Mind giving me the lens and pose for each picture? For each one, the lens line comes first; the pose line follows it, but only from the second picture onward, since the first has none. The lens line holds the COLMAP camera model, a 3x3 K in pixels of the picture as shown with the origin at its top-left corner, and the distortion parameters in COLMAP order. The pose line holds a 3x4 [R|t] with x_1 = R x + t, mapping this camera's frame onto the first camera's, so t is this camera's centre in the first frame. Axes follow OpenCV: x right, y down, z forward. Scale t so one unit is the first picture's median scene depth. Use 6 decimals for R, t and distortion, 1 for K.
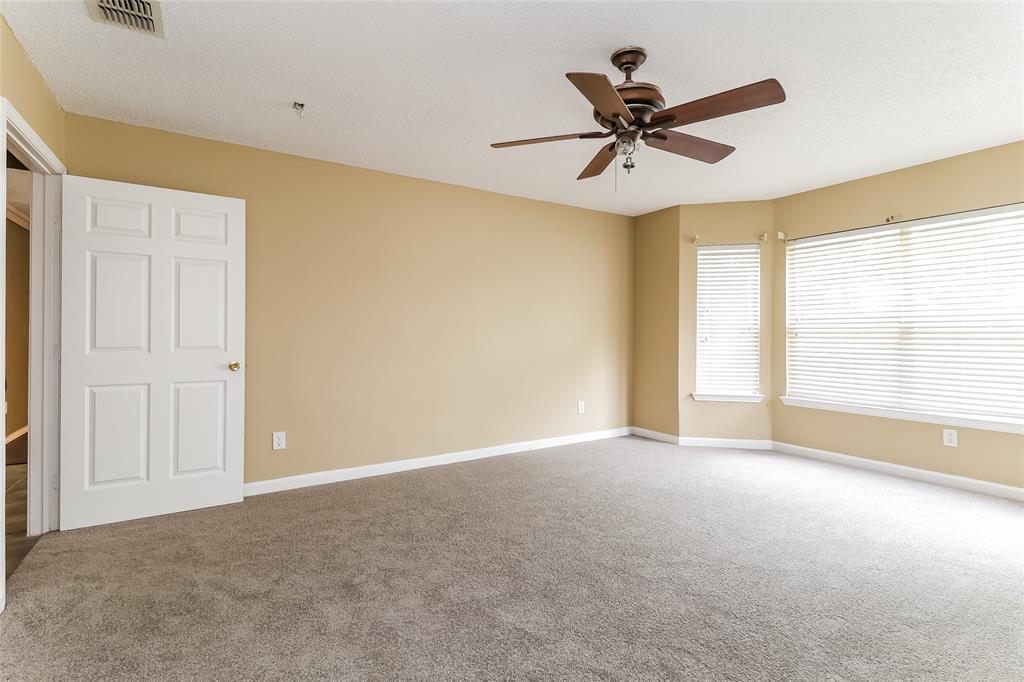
lens RADIAL K [[470.3, 0, 512.0], [0, 470.3, 341.0], [0, 0, 1]] dist [0.002804, -0.009998]
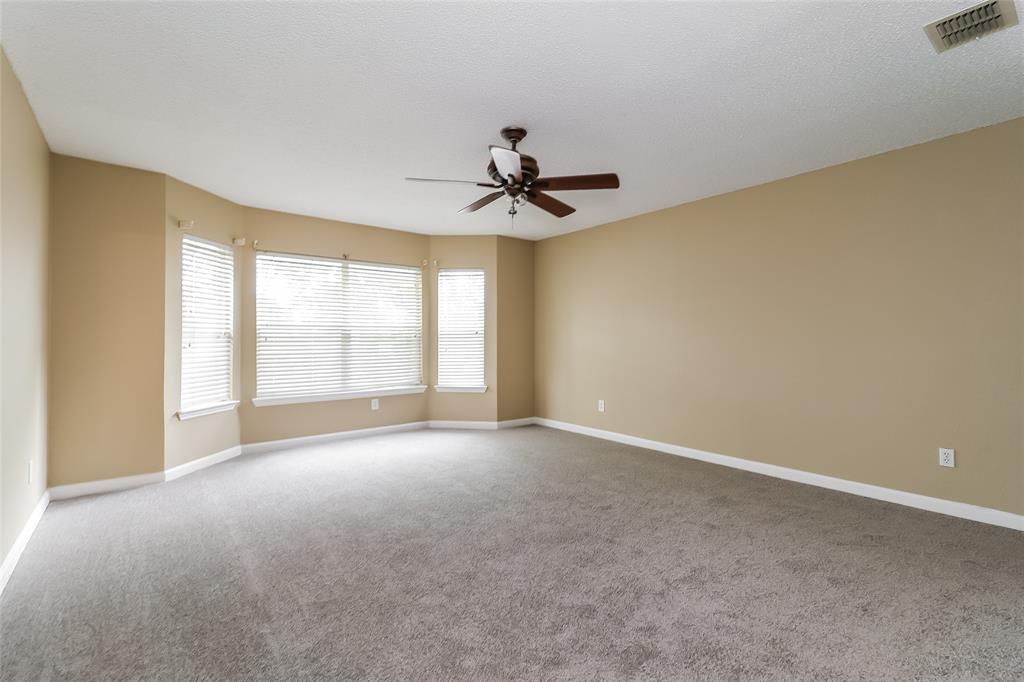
lens RADIAL K [[470.3, 0, 512.0], [0, 470.3, 341.0], [0, 0, 1]] dist [0.002804, -0.009998]
pose [[-0.125748, -0.005025, 0.992049, -0.512683], [0.019536, 0.999781, 0.007540, -0.005899], [-0.991870, 0.020329, -0.125622, 0.554576]]
